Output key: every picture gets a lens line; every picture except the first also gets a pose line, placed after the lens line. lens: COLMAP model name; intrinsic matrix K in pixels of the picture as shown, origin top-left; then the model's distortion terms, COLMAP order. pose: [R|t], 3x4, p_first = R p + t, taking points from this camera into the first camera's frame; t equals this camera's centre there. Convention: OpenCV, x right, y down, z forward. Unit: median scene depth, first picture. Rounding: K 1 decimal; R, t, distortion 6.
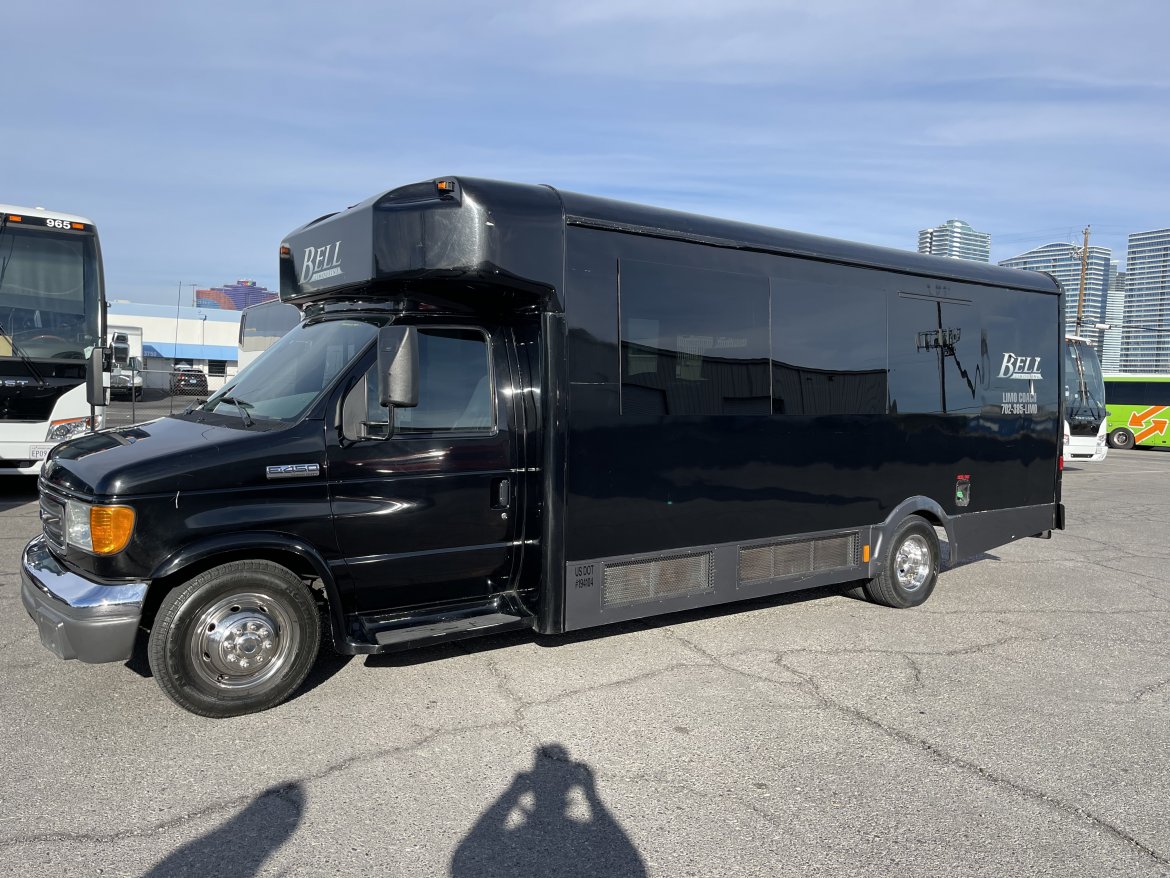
lens RADIAL K [[878.8, 0, 580.2], [0, 878.8, 441.7], [0, 0, 1]] dist [0.081705, -0.106531]
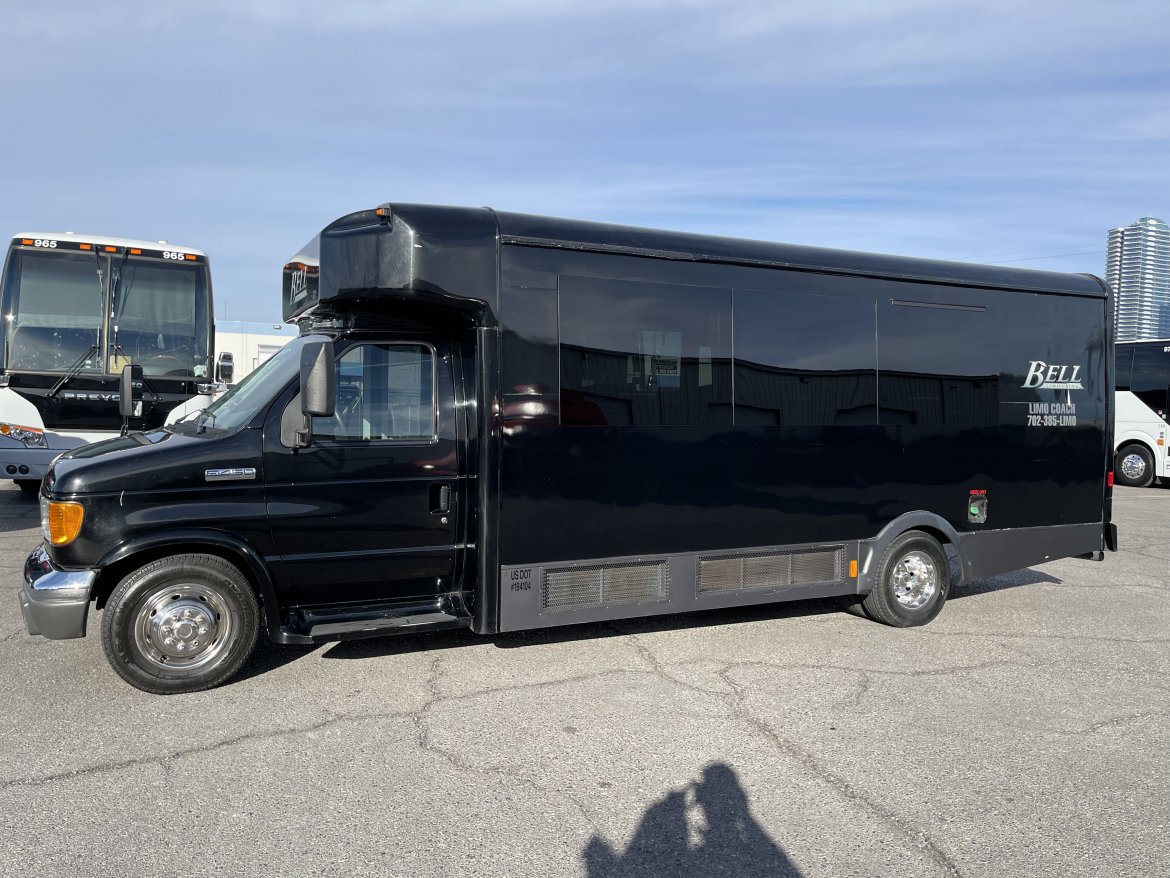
lens RADIAL K [[878.8, 0, 580.2], [0, 878.8, 441.7], [0, 0, 1]] dist [0.081705, -0.106531]
pose [[0.984947, 0.004485, -0.172797, 0.231195], [-0.007259, 0.999855, -0.015421, 0.004716], [0.172703, 0.016443, 0.984837, -0.013533]]
